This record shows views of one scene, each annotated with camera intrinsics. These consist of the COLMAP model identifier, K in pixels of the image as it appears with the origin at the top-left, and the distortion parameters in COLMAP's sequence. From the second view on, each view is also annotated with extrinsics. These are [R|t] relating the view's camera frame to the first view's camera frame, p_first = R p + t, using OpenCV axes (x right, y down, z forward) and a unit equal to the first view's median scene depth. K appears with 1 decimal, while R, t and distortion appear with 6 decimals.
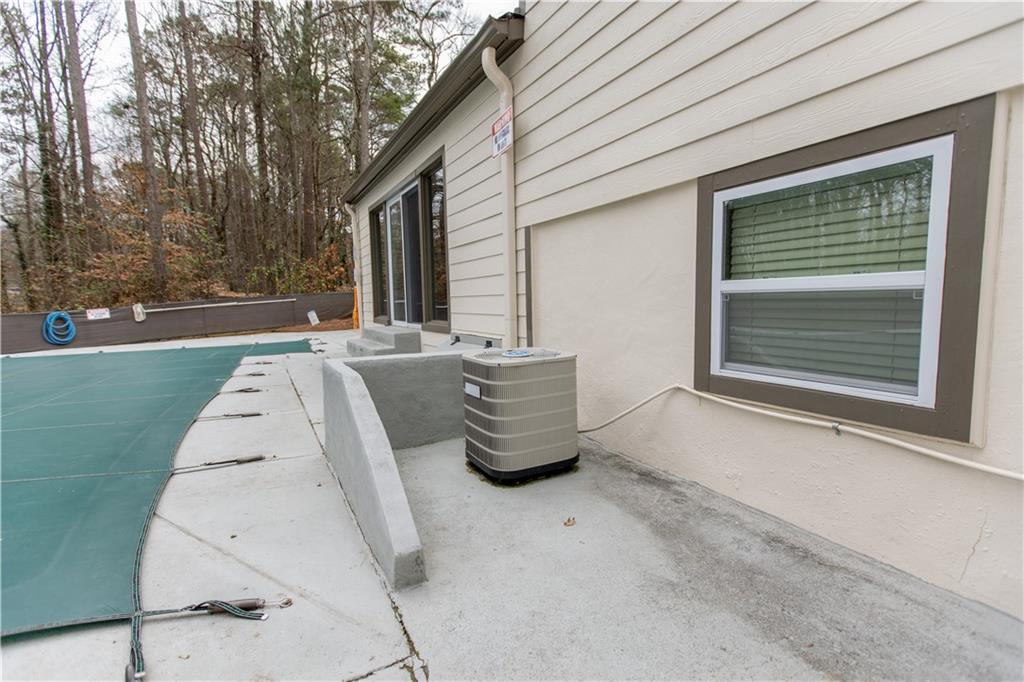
lens RADIAL K [[472.9, 0, 512.0], [0, 472.9, 341.0], [0, 0, 1]] dist [0.002492, 0.000165]
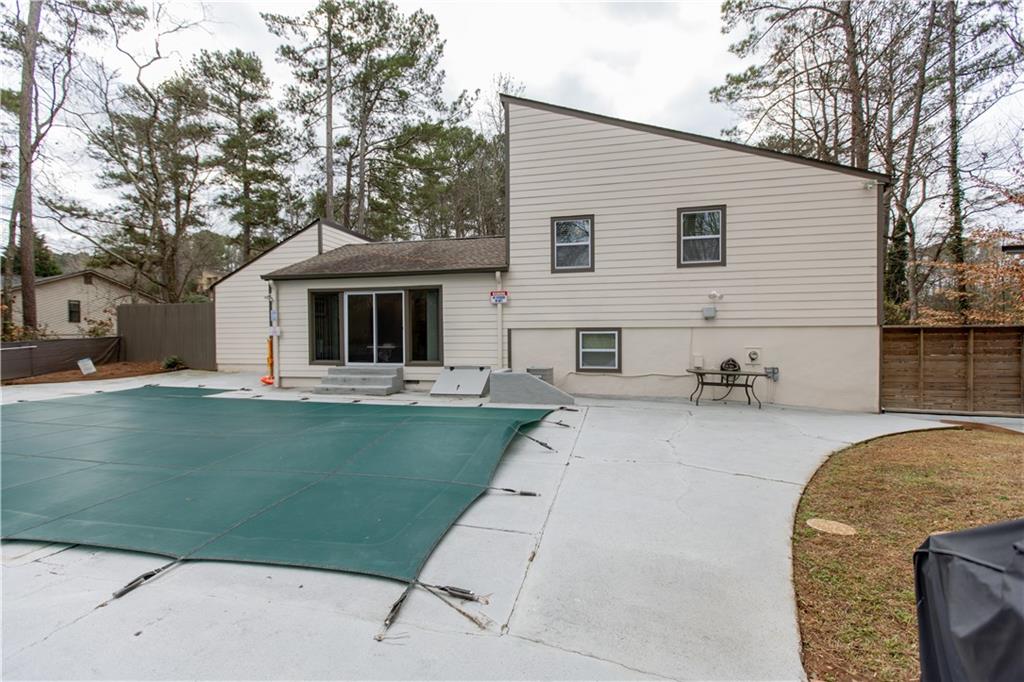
lens RADIAL K [[454.4, 0, 512.0], [0, 454.4, 341.0], [0, 0, 1]] dist [0.004644, 0.000194]
pose [[0.670914, 0.000109, 0.741535, -2.150430], [0.059204, 0.996800, -0.053711, 0.001332], [-0.739168, 0.079937, 0.668761, -0.995865]]
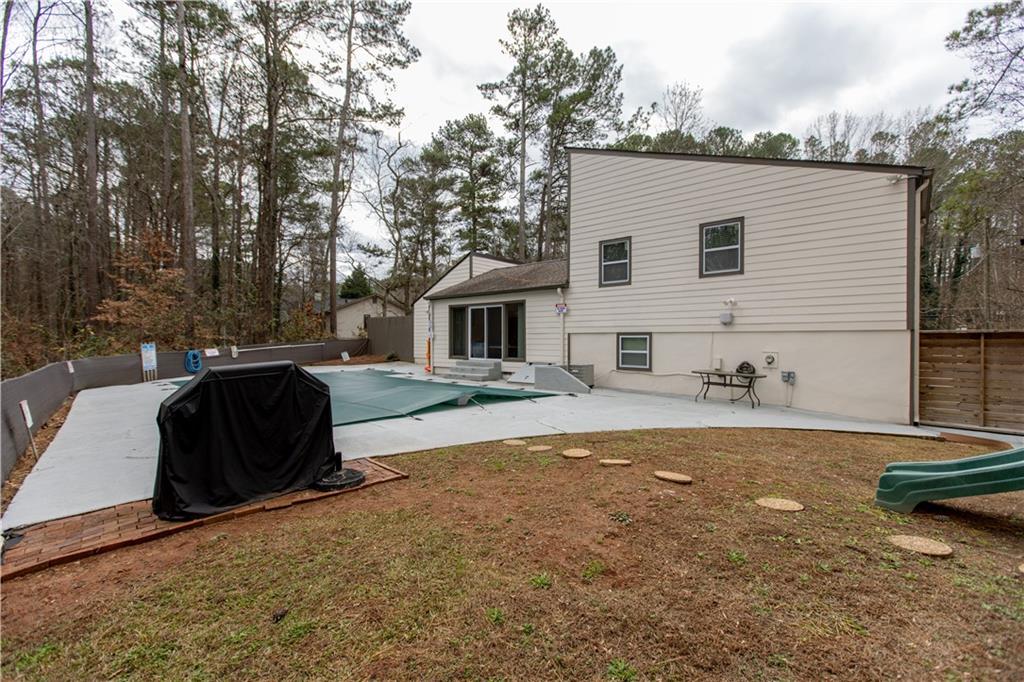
lens RADIAL K [[454.4, 0, 512.0], [0, 454.4, 341.0], [0, 0, 1]] dist [0.004644, 0.000194]
pose [[0.944850, 0.019587, 0.326917, -1.605029], [0.009036, 0.996271, -0.085809, 0.135673], [-0.327378, 0.084030, 0.941149, -2.317874]]
